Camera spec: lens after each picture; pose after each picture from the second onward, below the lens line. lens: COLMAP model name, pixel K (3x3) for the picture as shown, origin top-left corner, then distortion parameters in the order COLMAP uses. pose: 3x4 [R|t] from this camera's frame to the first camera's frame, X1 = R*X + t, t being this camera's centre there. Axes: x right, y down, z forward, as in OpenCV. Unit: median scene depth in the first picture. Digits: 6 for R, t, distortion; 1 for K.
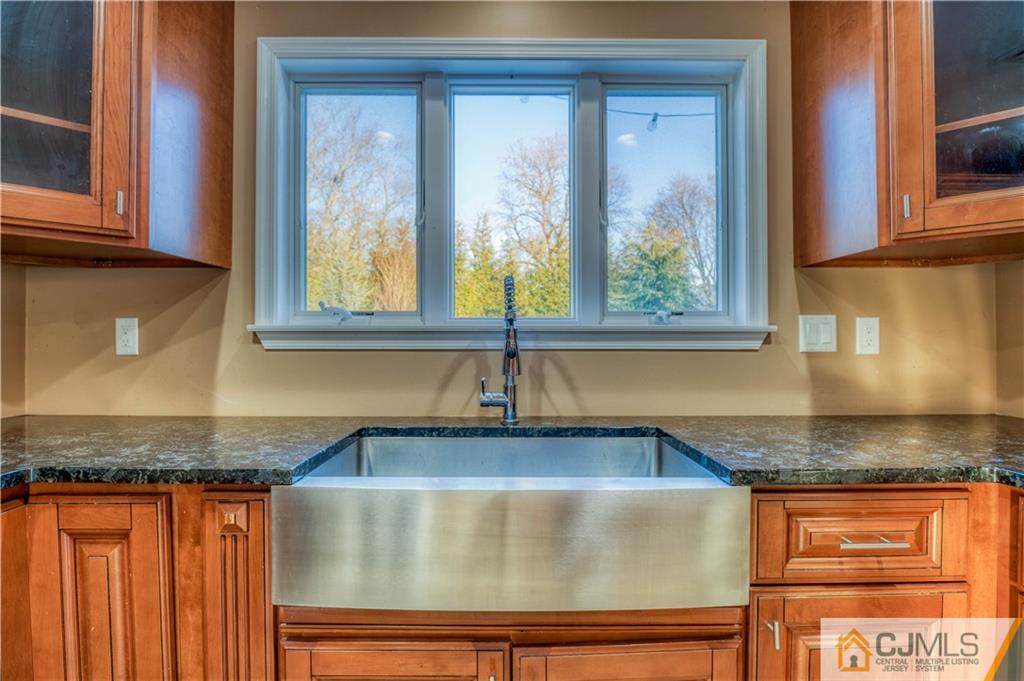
lens RADIAL K [[508.6, 0, 513.3], [0, 508.6, 341.8], [0, 0, 1]] dist [-0.012228, -0.004894]
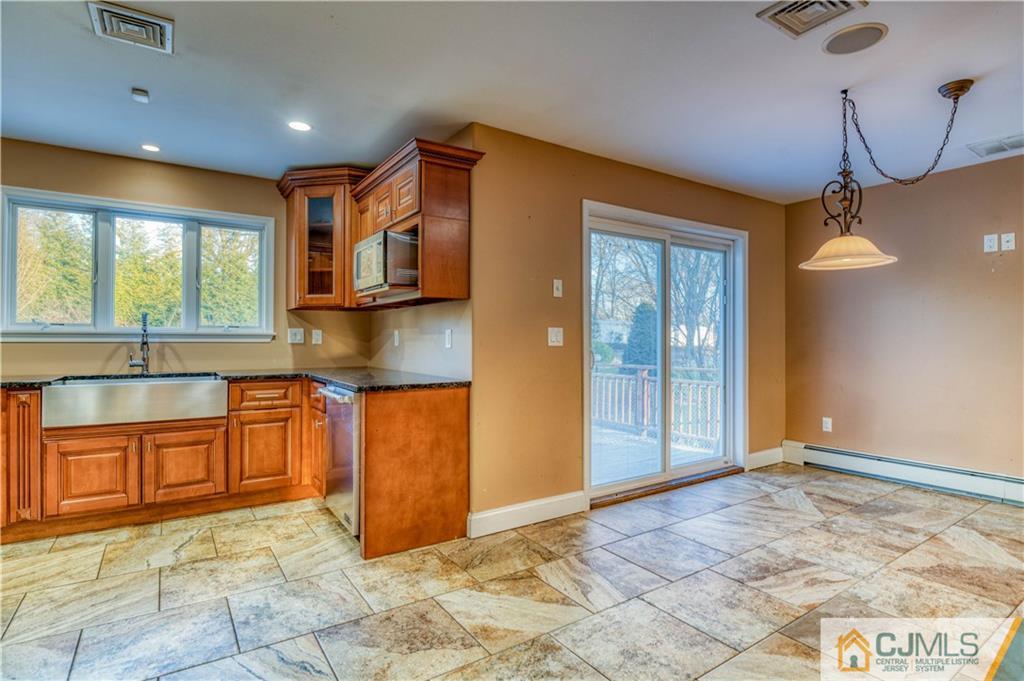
lens RADIAL K [[508.6, 0, 512.8], [0, 508.6, 335.7], [0, 0, 1]] dist [-0.012228, -0.004894]
pose [[0.832432, 0.007664, 0.554075, 0.104186], [-0.001042, 0.999924, -0.012265, 0.012283], [-0.554127, 0.009632, 0.832377, -1.711663]]
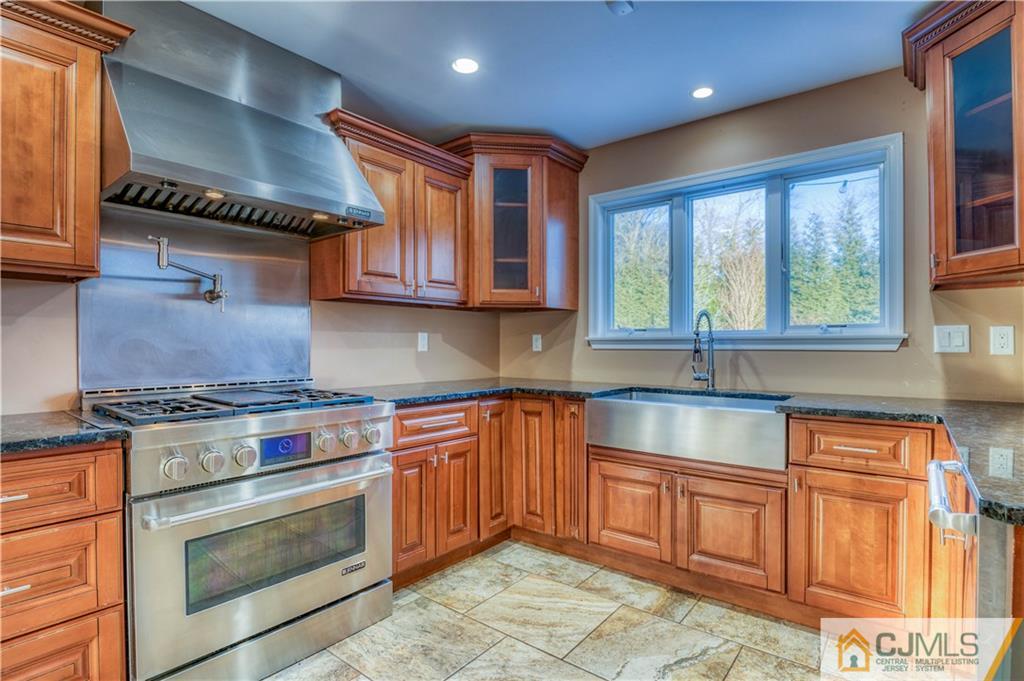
lens RADIAL K [[508.6, 0, 515.6], [0, 508.6, 346.4], [0, 0, 1]] dist [-0.012228, -0.004894]
pose [[0.785632, 0.000181, -0.618694, 0.521259], [-0.000915, 0.999999, -0.000868, 0.005790], [0.618693, 0.001248, 0.785631, -0.782592]]
